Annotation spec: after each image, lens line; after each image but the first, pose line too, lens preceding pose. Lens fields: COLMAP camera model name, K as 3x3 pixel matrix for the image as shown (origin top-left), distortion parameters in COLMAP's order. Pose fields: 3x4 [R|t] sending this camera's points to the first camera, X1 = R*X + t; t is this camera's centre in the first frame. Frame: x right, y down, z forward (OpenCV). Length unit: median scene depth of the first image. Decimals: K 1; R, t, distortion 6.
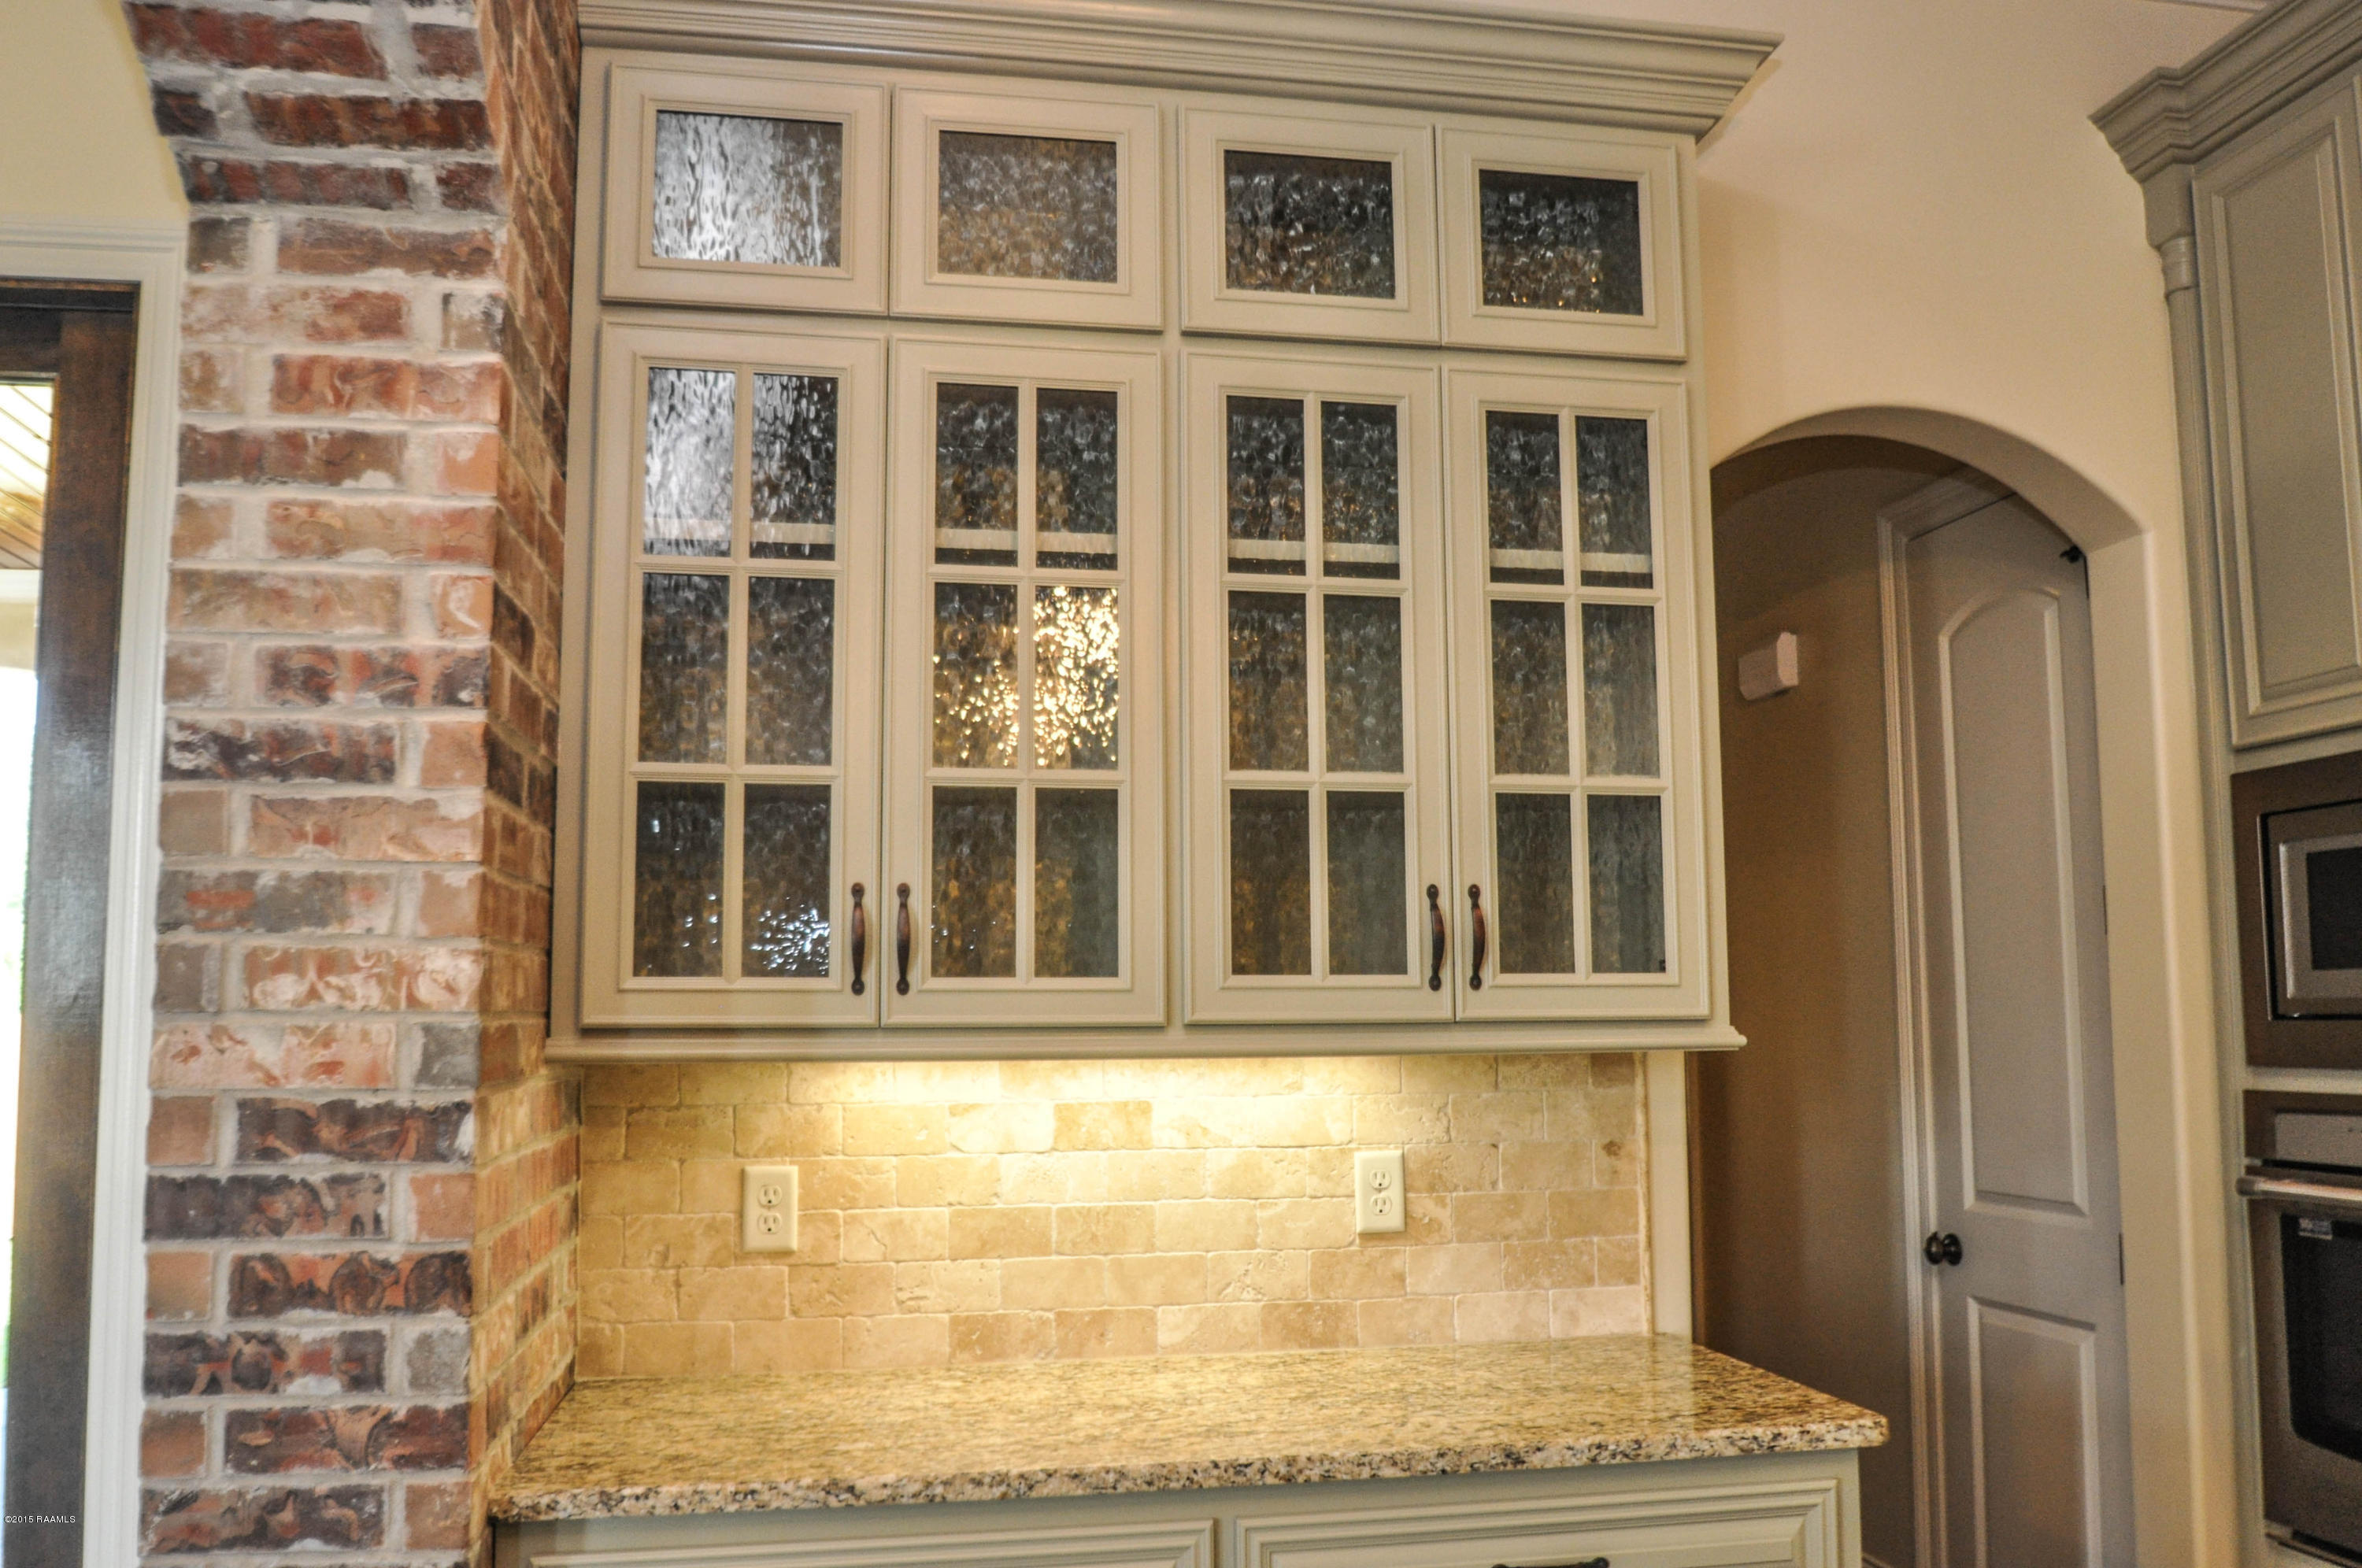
lens RADIAL K [[1846.3, 0, 1184.5], [0, 1846.3, 847.7], [0, 0, 1]] dist [-0.044468, -0.000167]
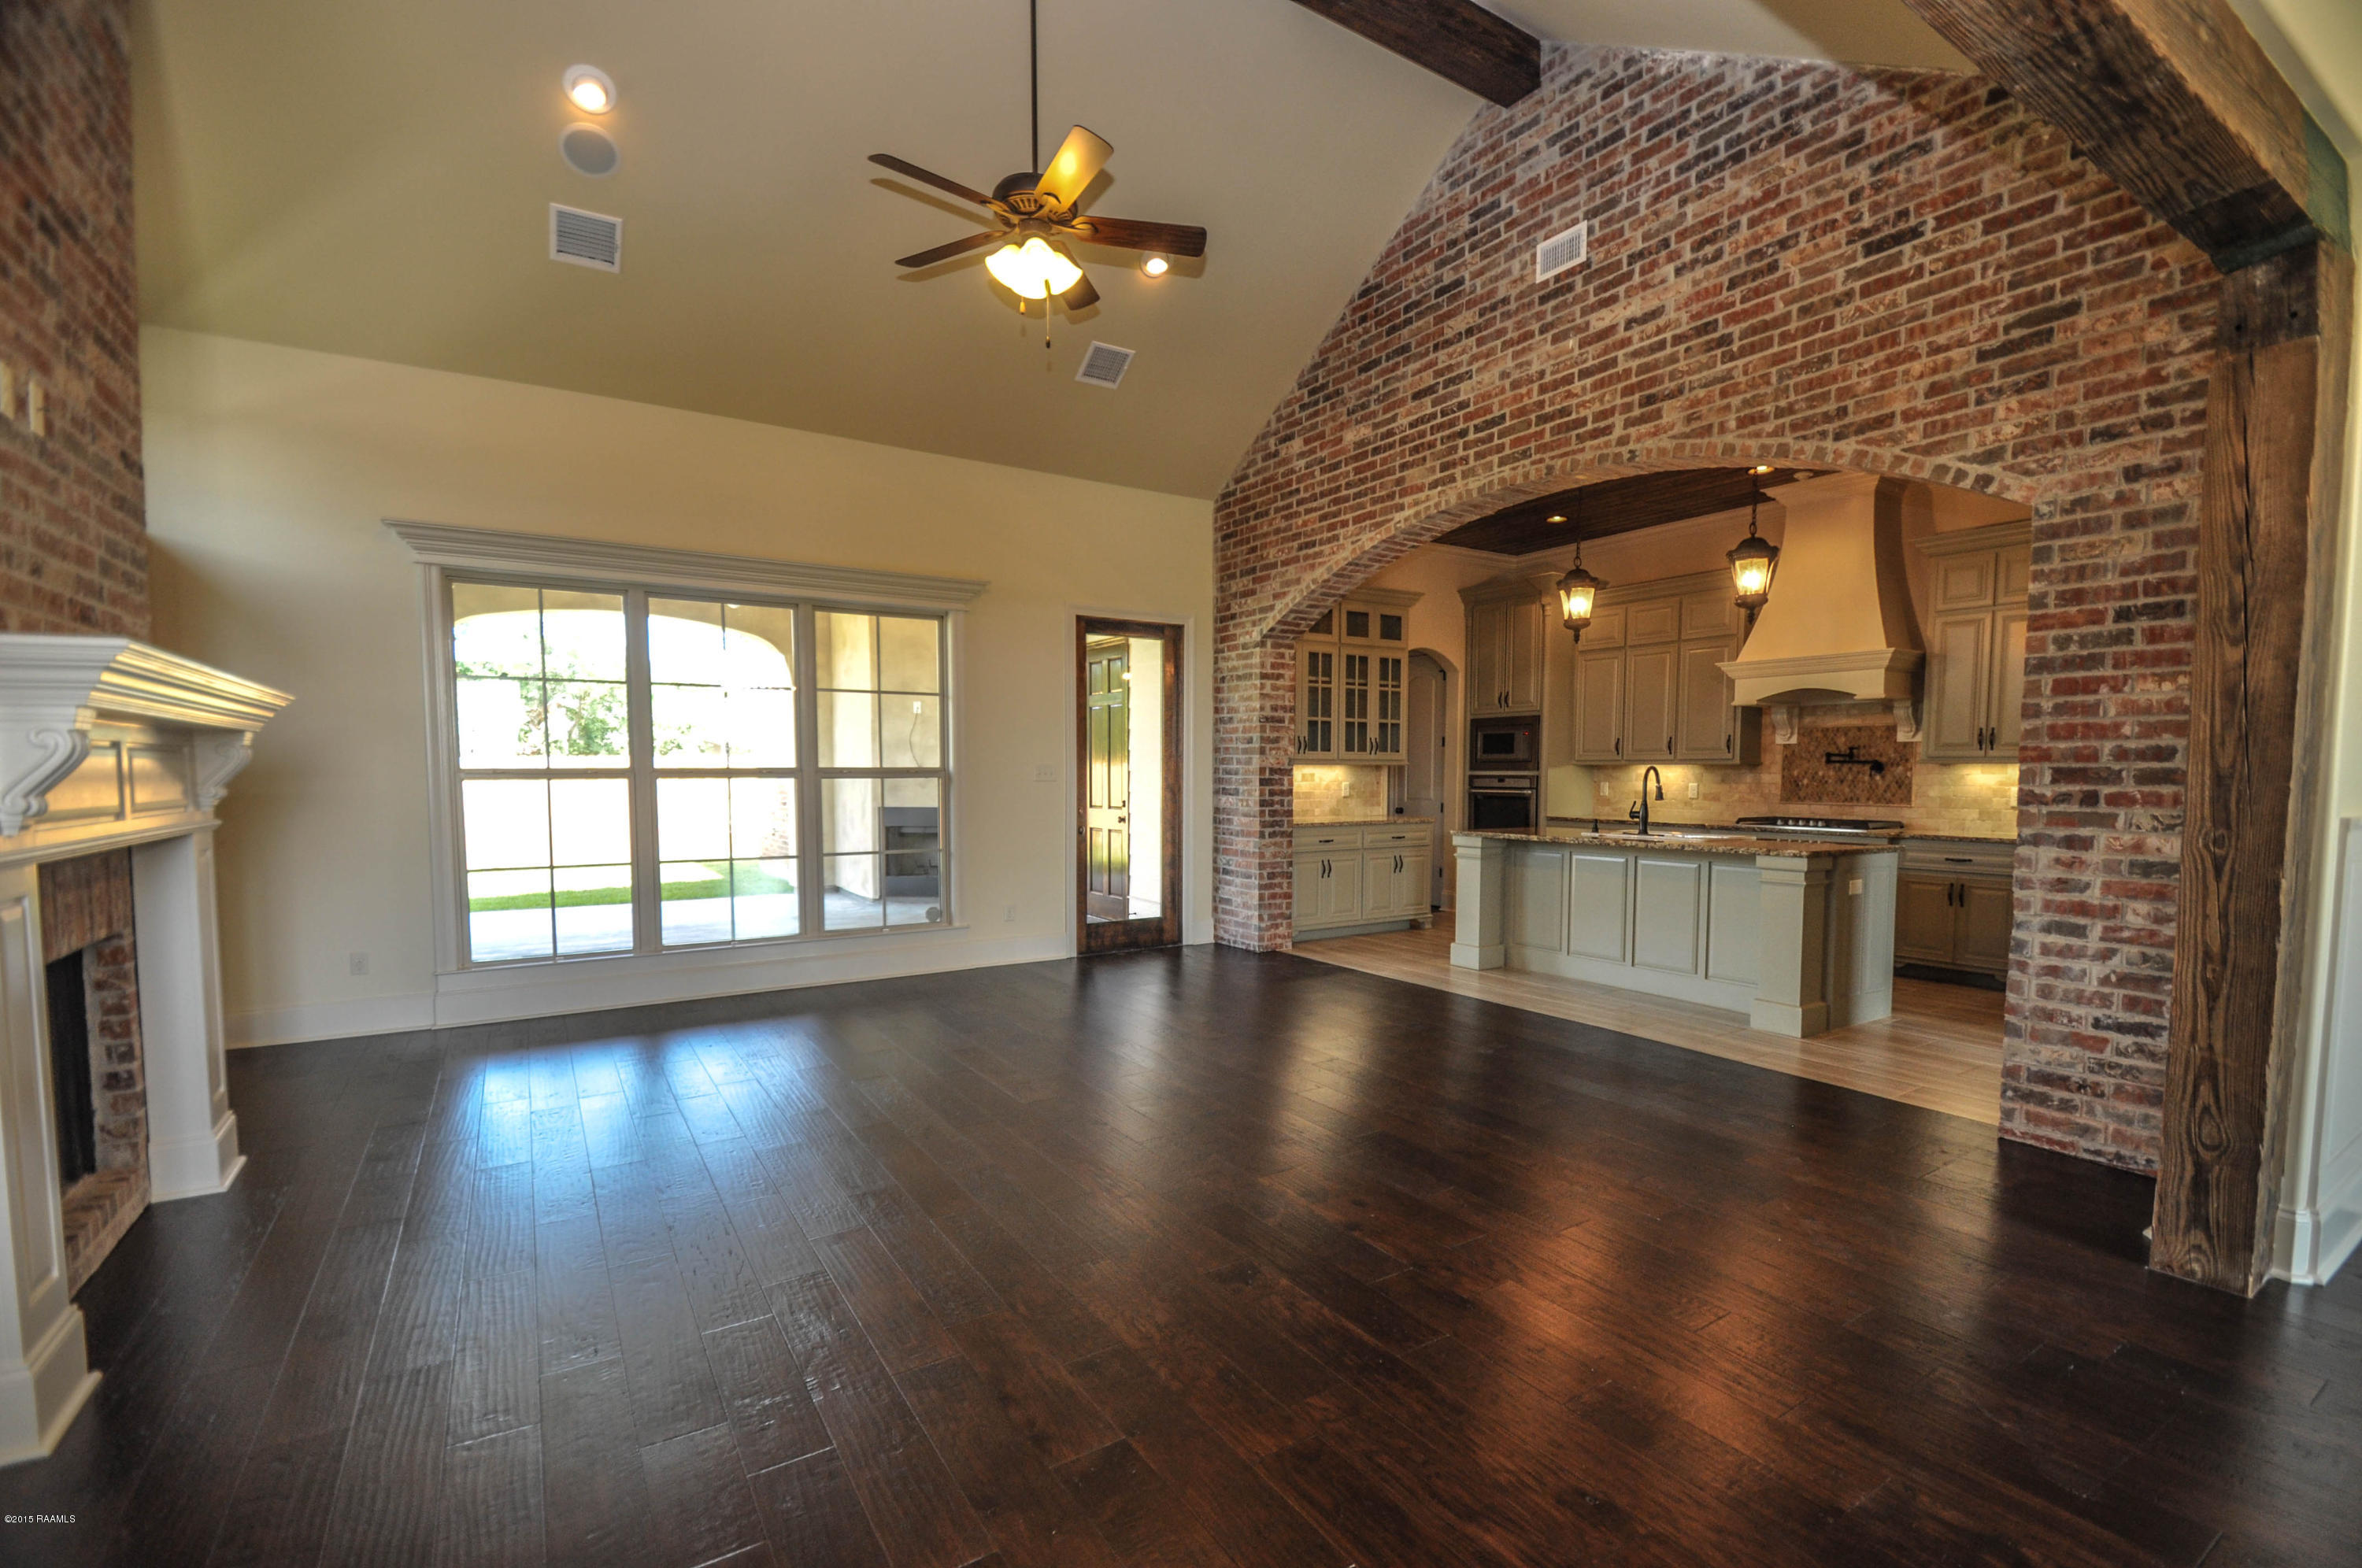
lens RADIAL K [[1036.9, 0, 1183.8], [0, 1036.9, 835.7], [0, 0, 1]] dist [0.012674, -0.013927]
pose [[0.923162, -0.014740, 0.384128, -1.796628], [-0.044448, 0.988469, 0.144750, -0.130829], [-0.381833, -0.150701, 0.911862, -1.993279]]
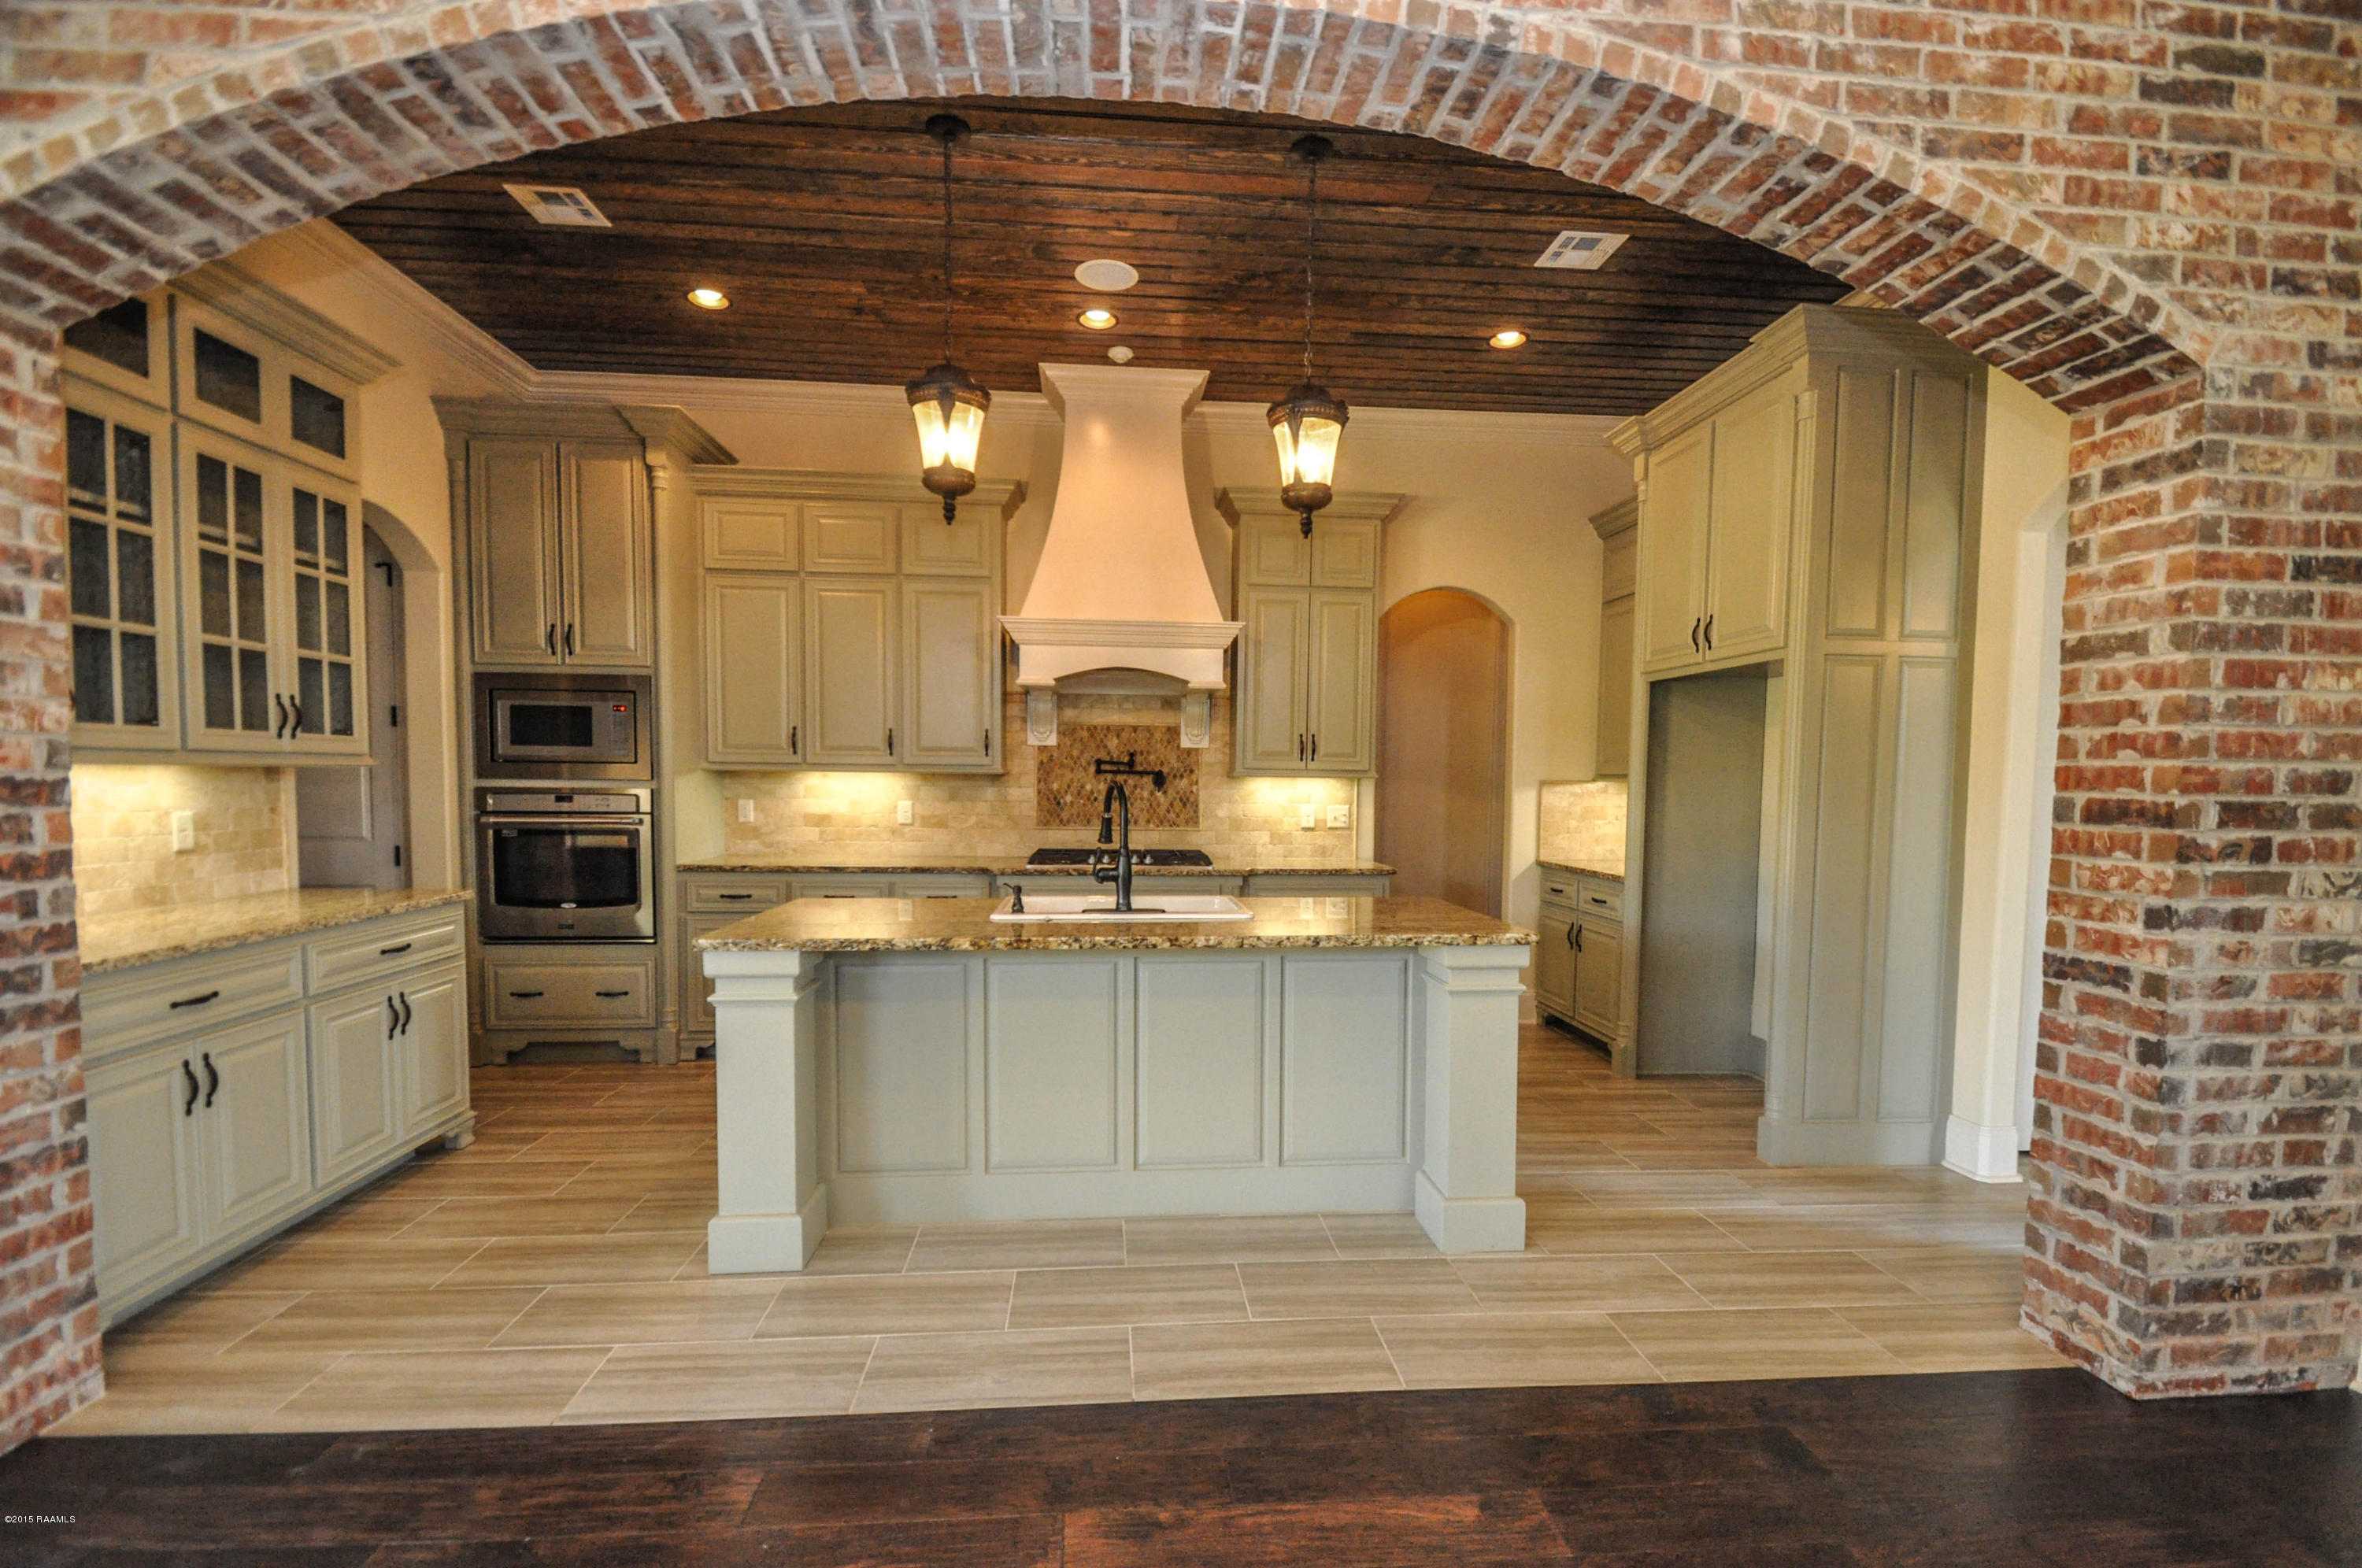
lens RADIAL K [[1036.9, 0, 1183.8], [0, 1036.9, 835.7], [0, 0, 1]] dist [0.012674, -0.013927]
pose [[0.091822, -0.047163, 0.994658, -1.084672], [-0.103674, 0.992996, 0.056655, 0.005652], [-0.990364, -0.108323, 0.086289, -0.268573]]
